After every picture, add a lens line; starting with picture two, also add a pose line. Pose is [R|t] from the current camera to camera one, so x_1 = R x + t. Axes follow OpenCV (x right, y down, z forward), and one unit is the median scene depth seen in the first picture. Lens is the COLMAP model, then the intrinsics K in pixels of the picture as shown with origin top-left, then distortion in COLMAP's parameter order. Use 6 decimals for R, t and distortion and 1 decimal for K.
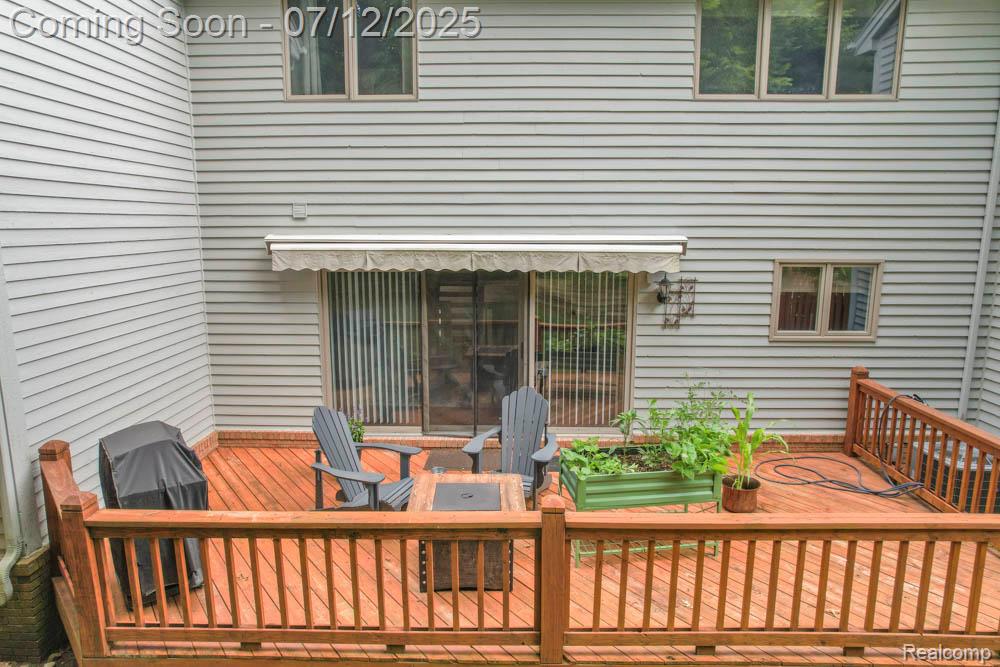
lens RADIAL K [[644.1, 0, 503.5], [0, 644.1, 330.9], [0, 0, 1]] dist [-0.082408, 0.077962]
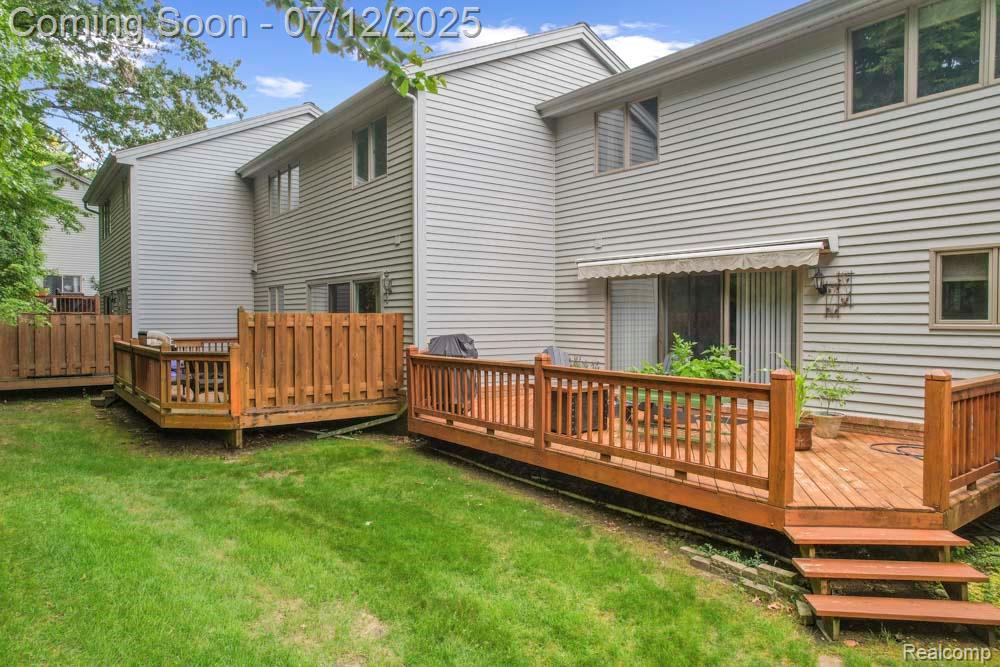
lens RADIAL K [[644.1, 0, 503.5], [0, 644.1, 330.9], [0, 0, 1]] dist [-0.082408, 0.077962]
pose [[0.633245, 0.017480, -0.773754, 0.805256], [-0.126957, 0.988549, -0.081570, 0.196951], [0.763468, 0.149887, 0.628213, -0.159800]]
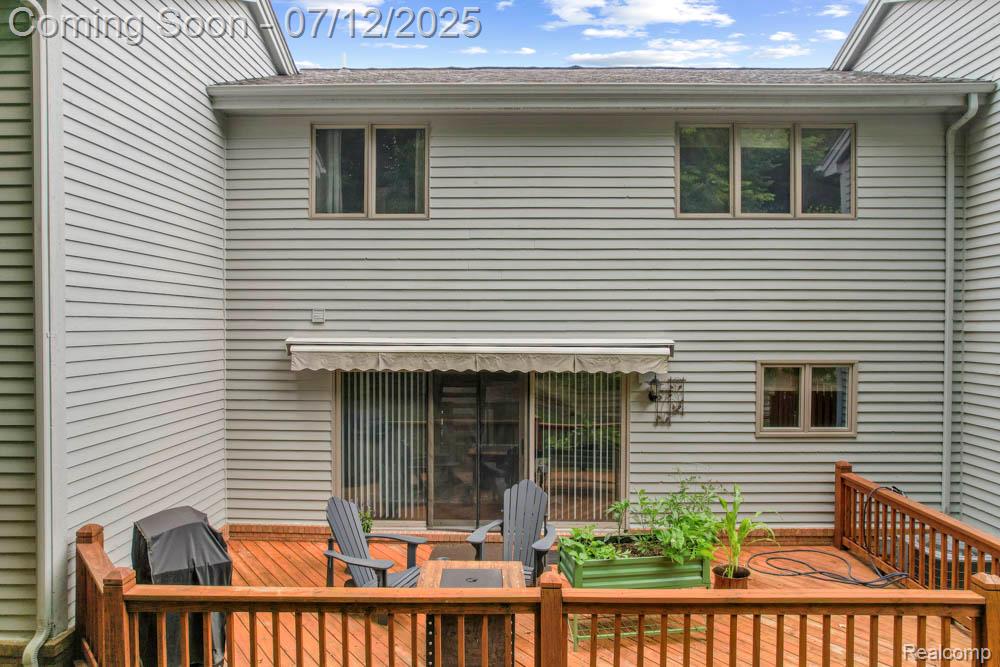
lens RADIAL K [[644.1, 0, 503.5], [0, 644.1, 330.9], [0, 0, 1]] dist [-0.082408, 0.077962]
pose [[0.999999, 0.001452, -0.000518, -0.002263], [-0.001516, 0.987195, -0.159511, 0.011349], [0.000280, 0.159512, 0.987196, -0.077534]]
